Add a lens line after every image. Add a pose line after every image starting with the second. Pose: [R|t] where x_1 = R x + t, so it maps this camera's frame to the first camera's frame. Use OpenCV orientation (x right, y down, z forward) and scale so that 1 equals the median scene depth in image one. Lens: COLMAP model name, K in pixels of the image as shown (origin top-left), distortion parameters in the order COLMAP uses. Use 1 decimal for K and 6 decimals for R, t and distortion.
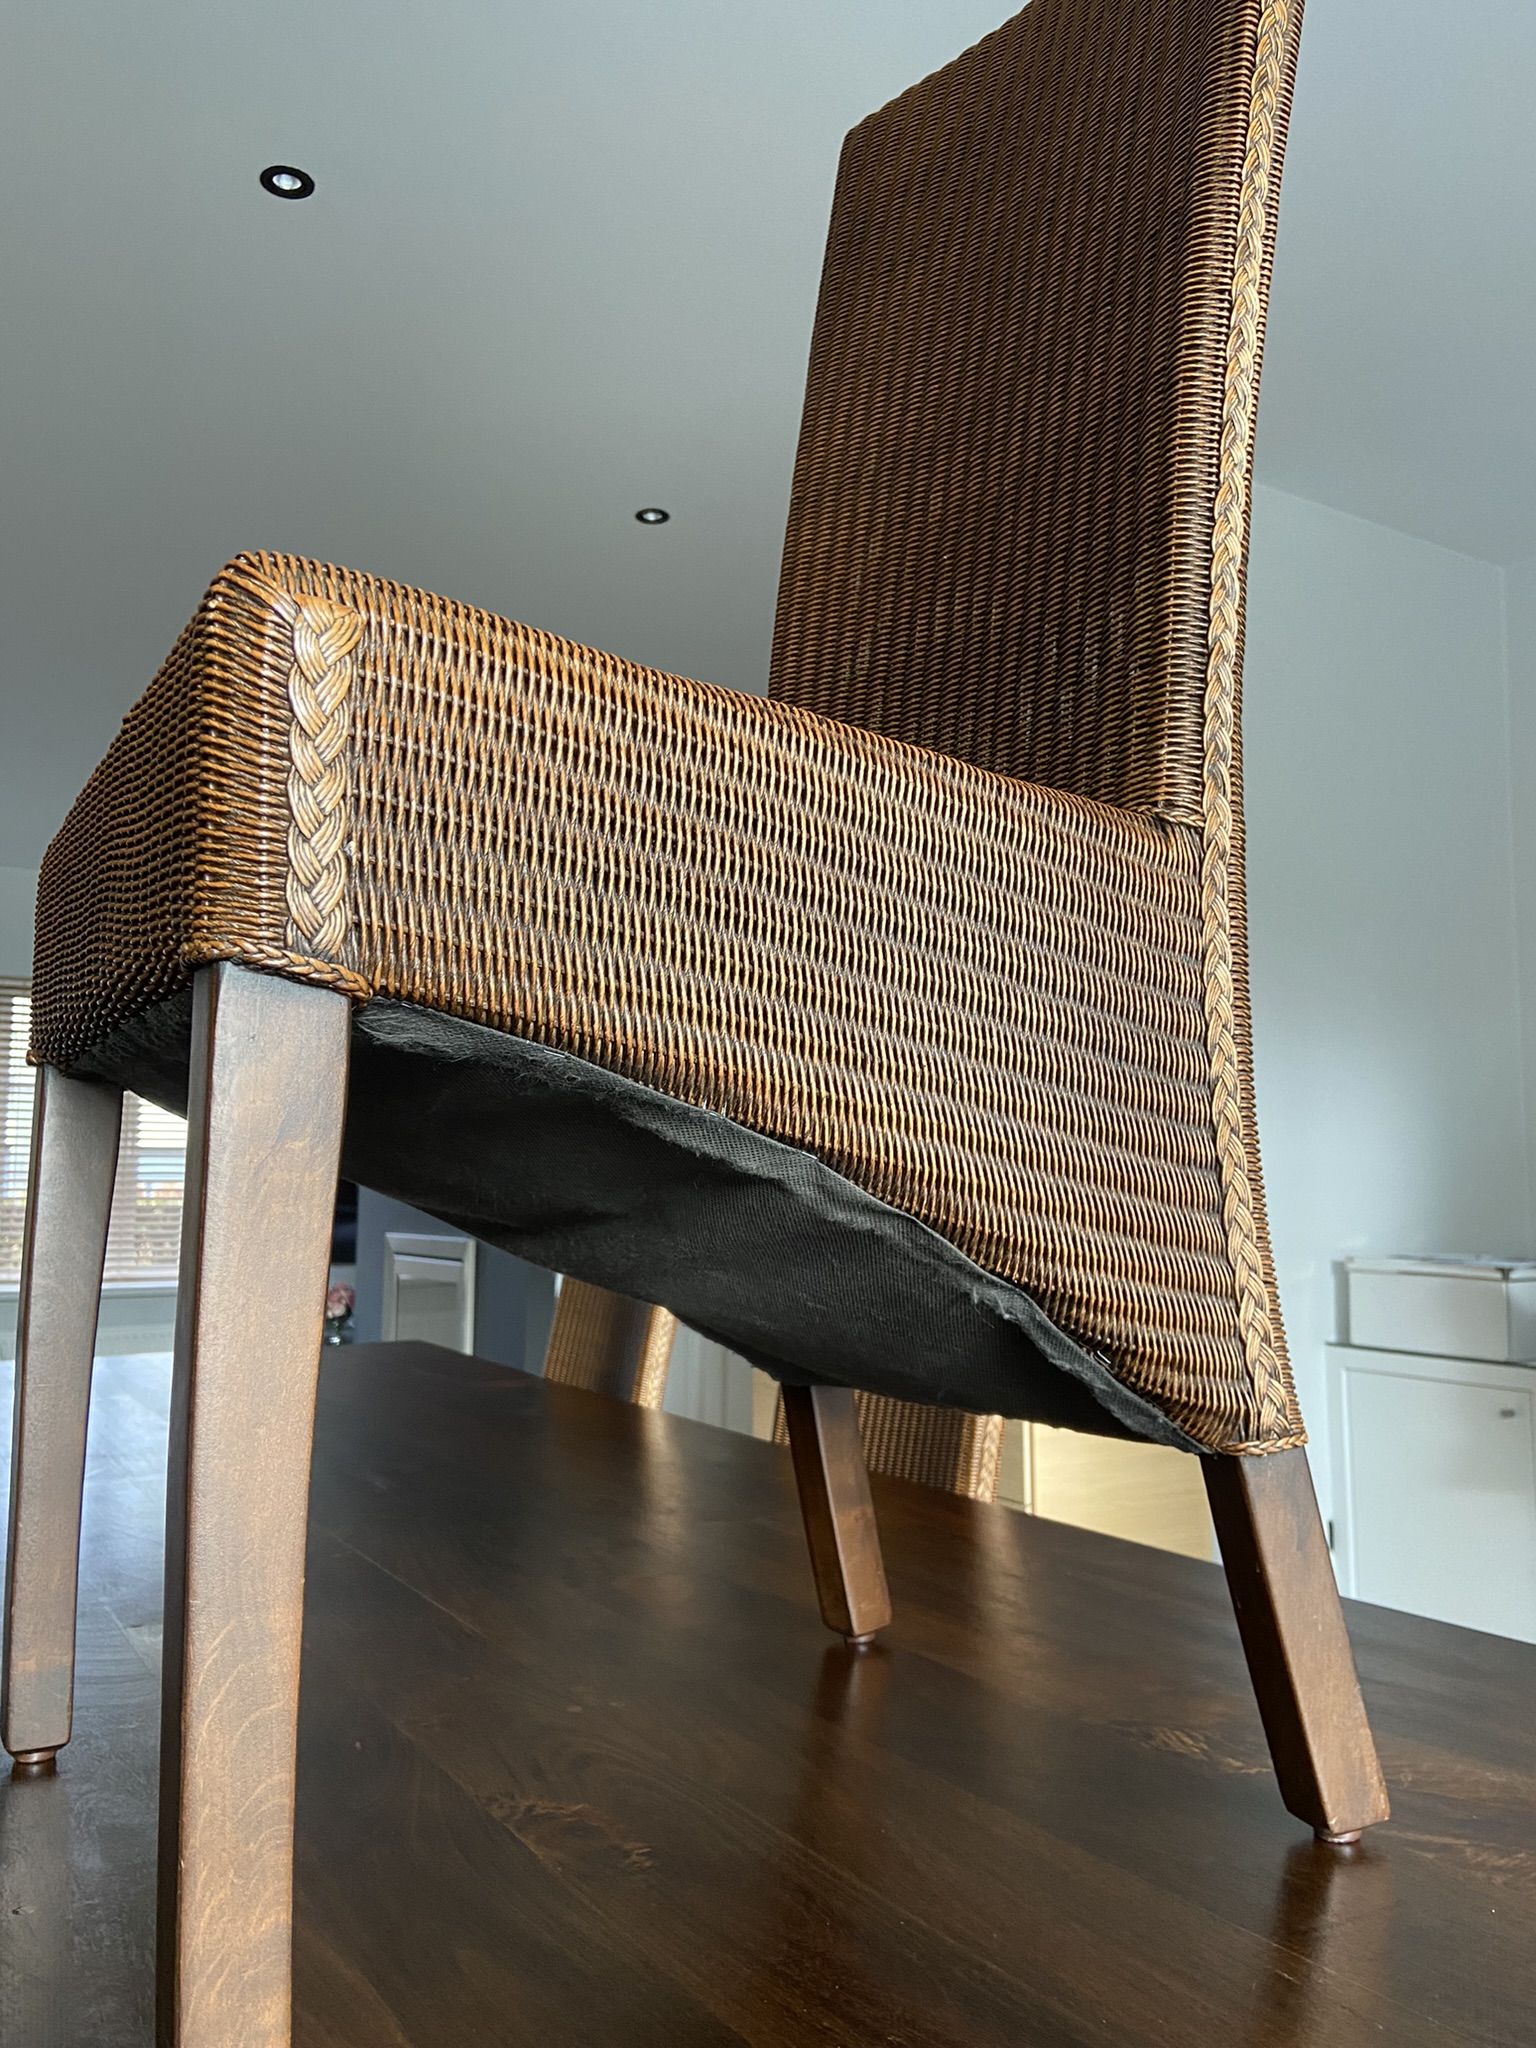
lens RADIAL K [[1538.8, 0, 778.9], [0, 1538.8, 1028.1], [0, 0, 1]] dist [0.123348, -0.144057]
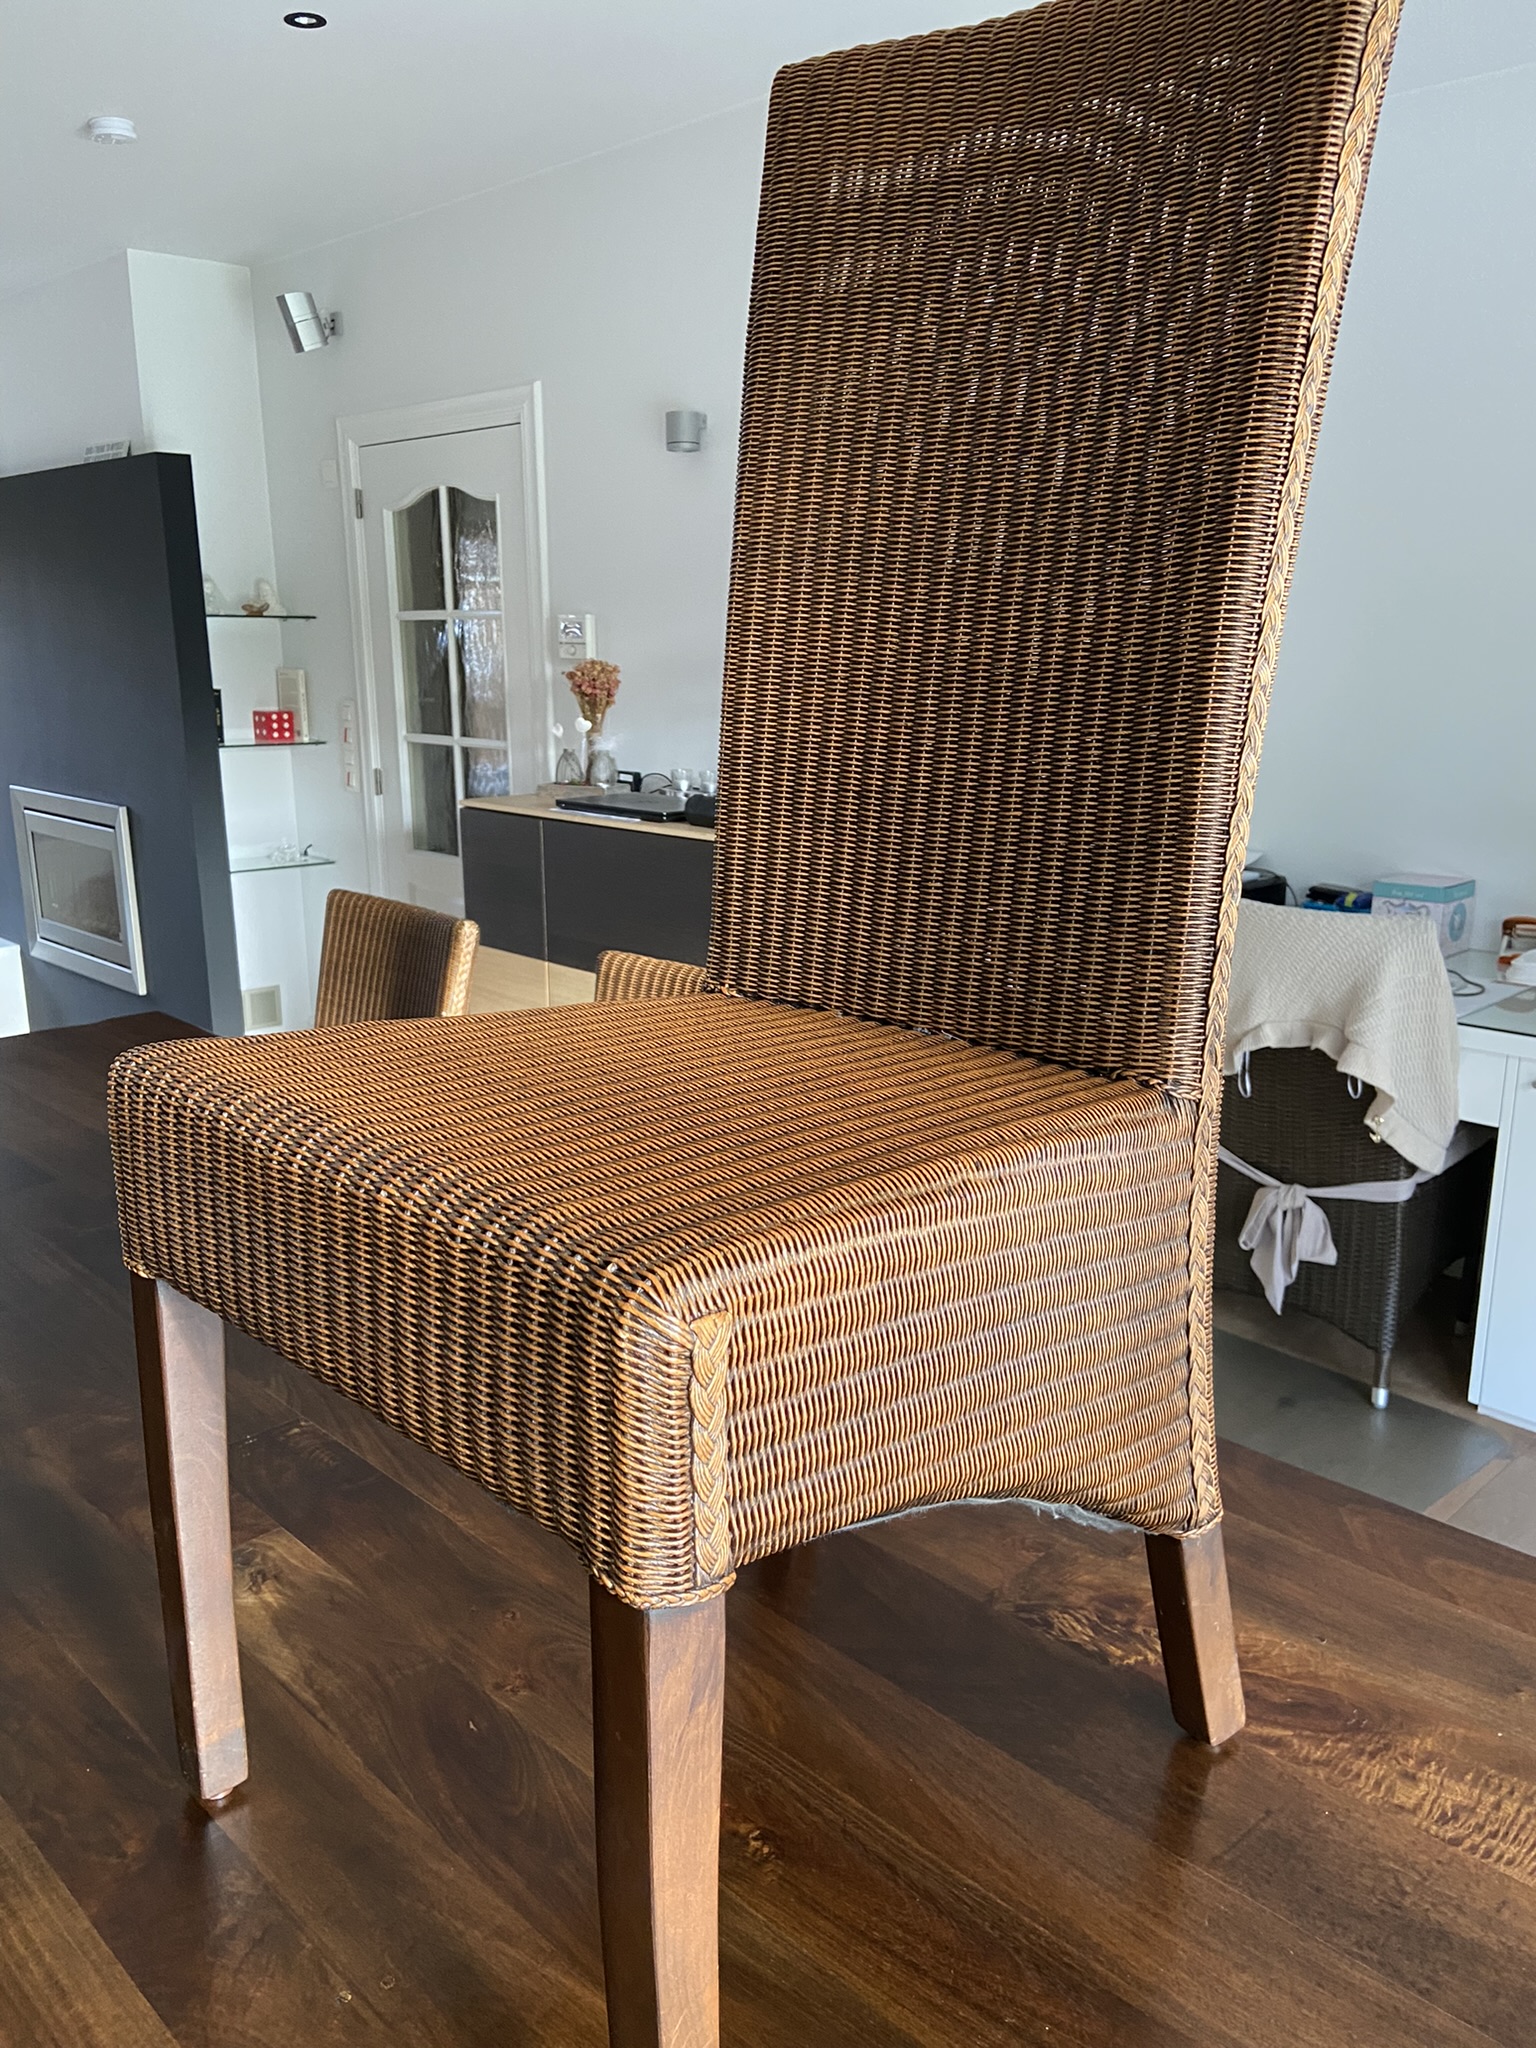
lens RADIAL K [[1538.8, 0, 747.4], [0, 1538.8, 1022.1], [0, 0, 1]] dist [0.123348, -0.144057]
pose [[0.974465, -0.061319, 0.216005, -0.334514], [-0.016479, 0.939866, 0.341146, -0.594769], [-0.223934, -0.335994, 0.914856, -0.021440]]
